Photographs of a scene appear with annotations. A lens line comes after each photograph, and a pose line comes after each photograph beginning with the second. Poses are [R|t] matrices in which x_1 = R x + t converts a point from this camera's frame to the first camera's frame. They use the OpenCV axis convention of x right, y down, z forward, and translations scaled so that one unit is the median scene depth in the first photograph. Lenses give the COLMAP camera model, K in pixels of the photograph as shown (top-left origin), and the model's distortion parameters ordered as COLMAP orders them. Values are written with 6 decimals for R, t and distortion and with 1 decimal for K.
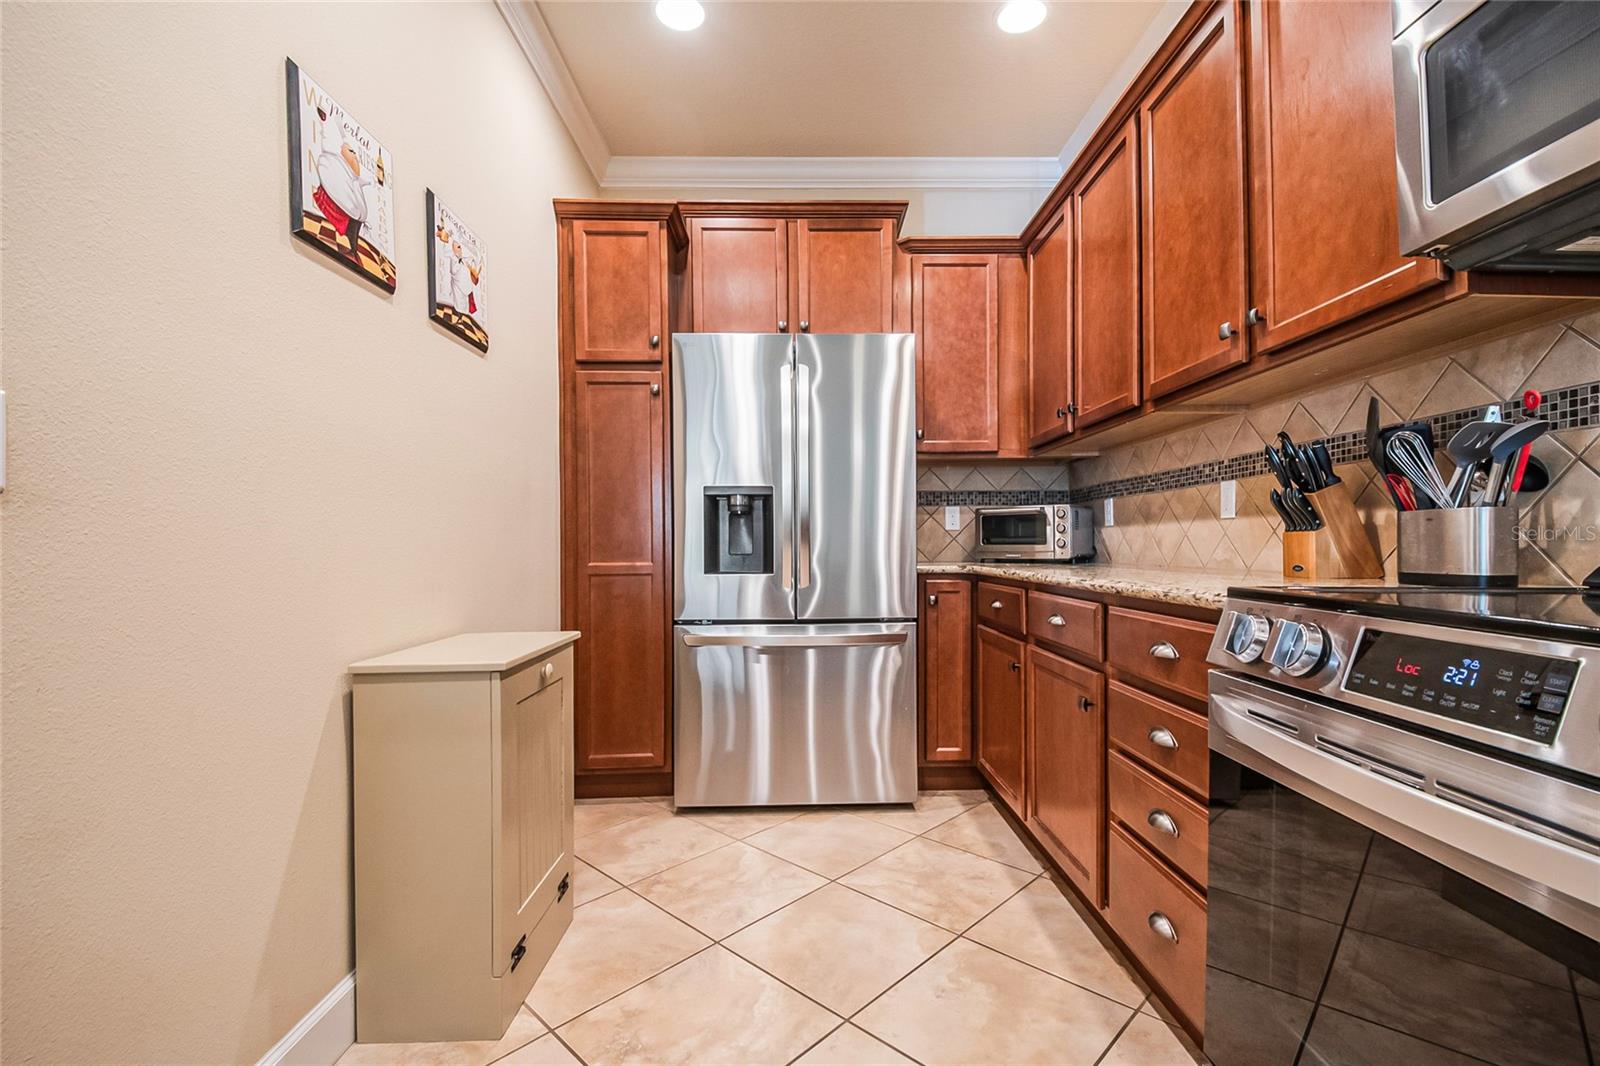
lens RADIAL K [[678.0, 0, 805.4], [0, 678.0, 544.9], [0, 0, 1]] dist [0.011137, -0.018272]
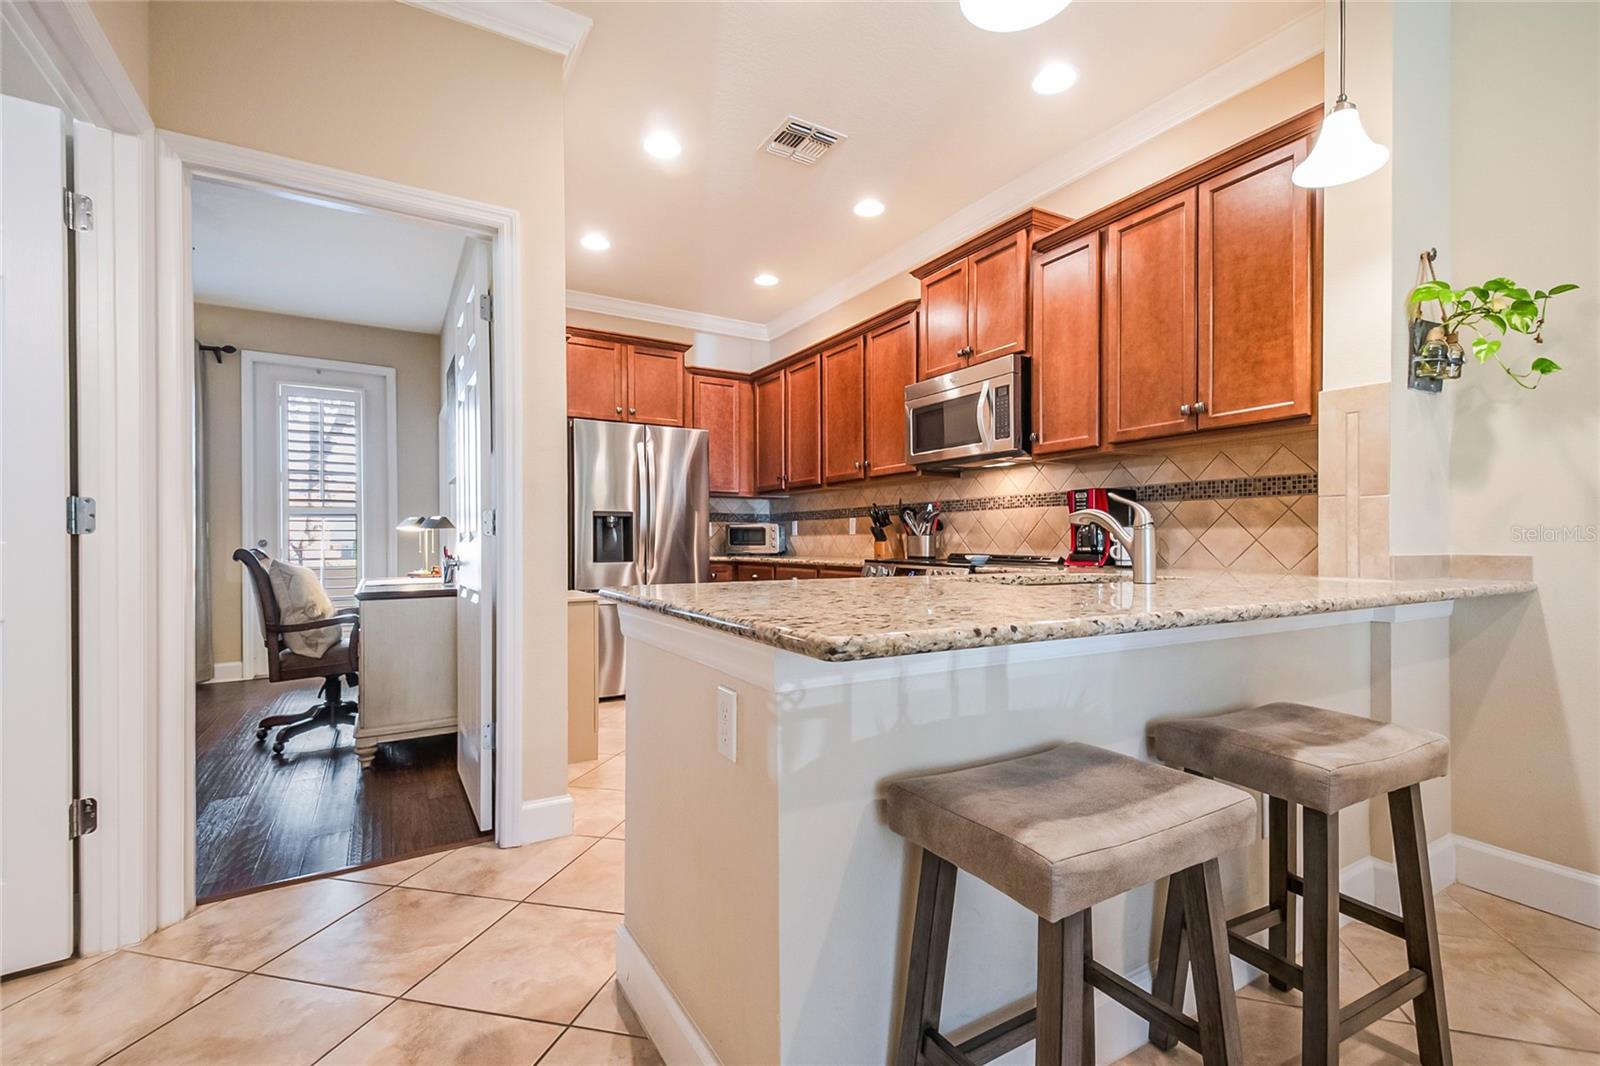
lens RADIAL K [[678.0, 0, 805.4], [0, 678.0, 544.9], [0, 0, 1]] dist [0.011137, -0.018272]
pose [[0.858705, 0.001151, 0.512469, -0.683494], [-0.003329, 0.999989, 0.003332, -0.011478], [-0.512459, -0.004567, 0.858699, -0.877344]]
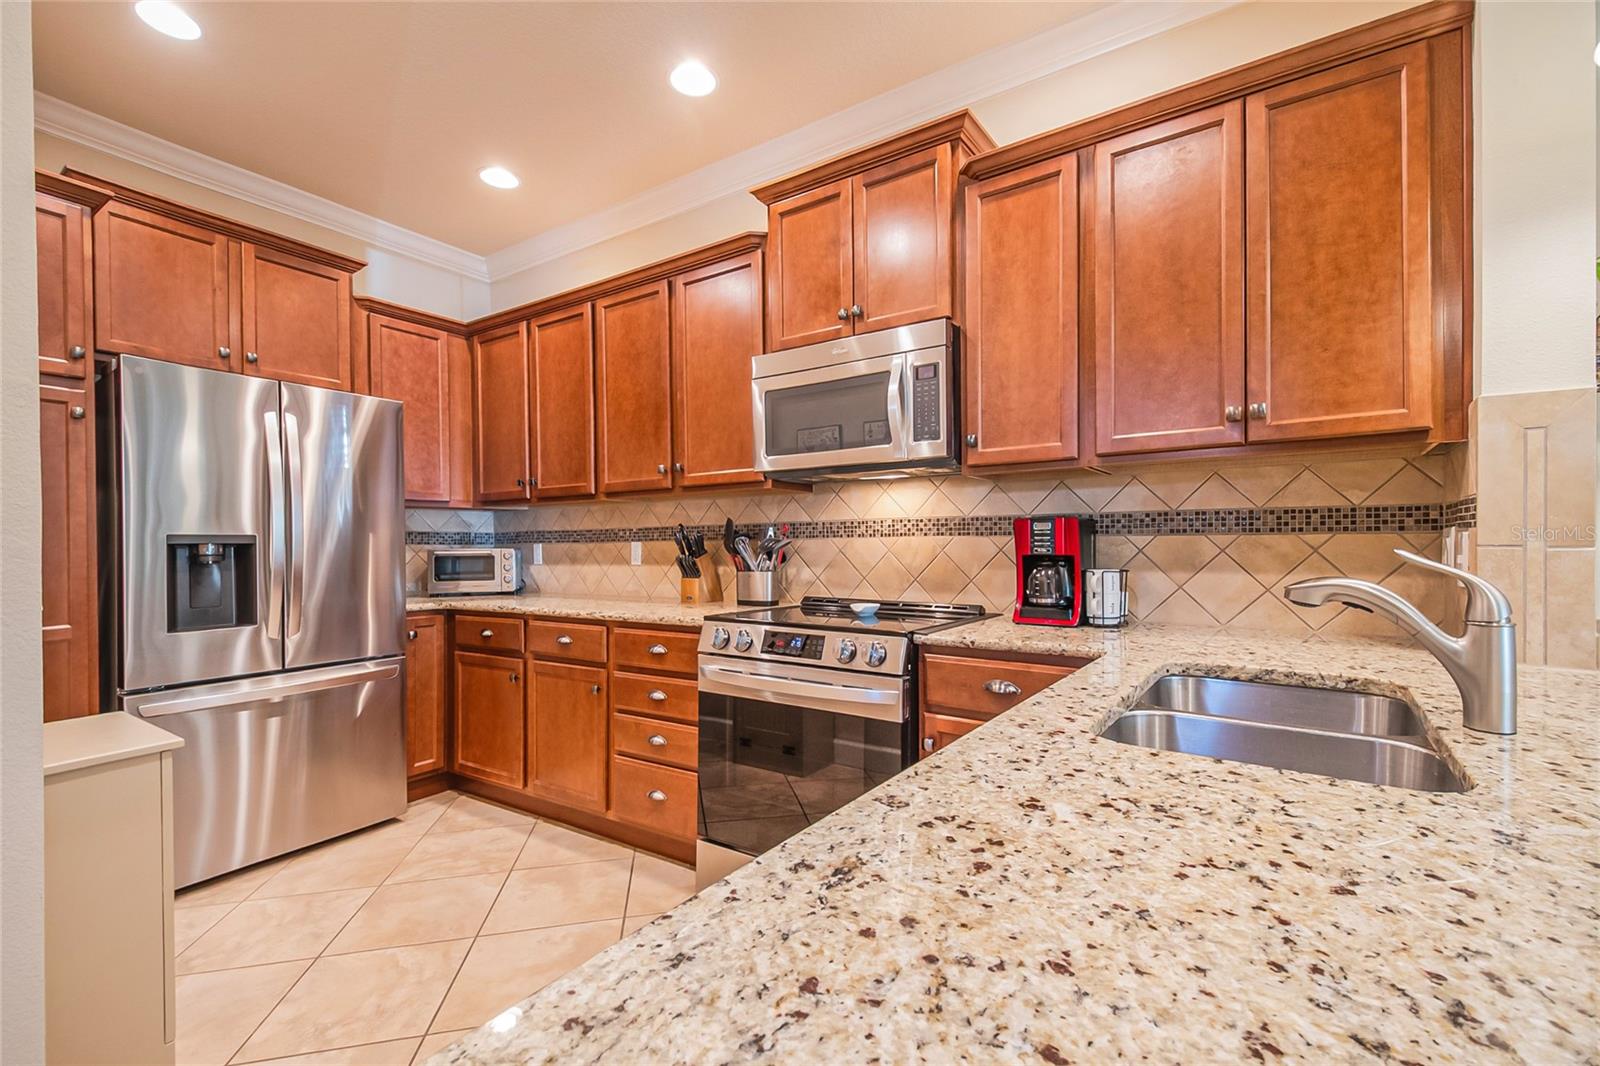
lens RADIAL K [[709.5, 0, 800.1], [0, 709.5, 551.0], [0, 0, 1]] dist [0.028043, -0.022591]
pose [[0.575403, -0.003899, 0.817861, -0.540182], [0.003617, 0.999991, 0.002222, -0.076406], [-0.817862, 0.001679, 0.575412, -0.291915]]
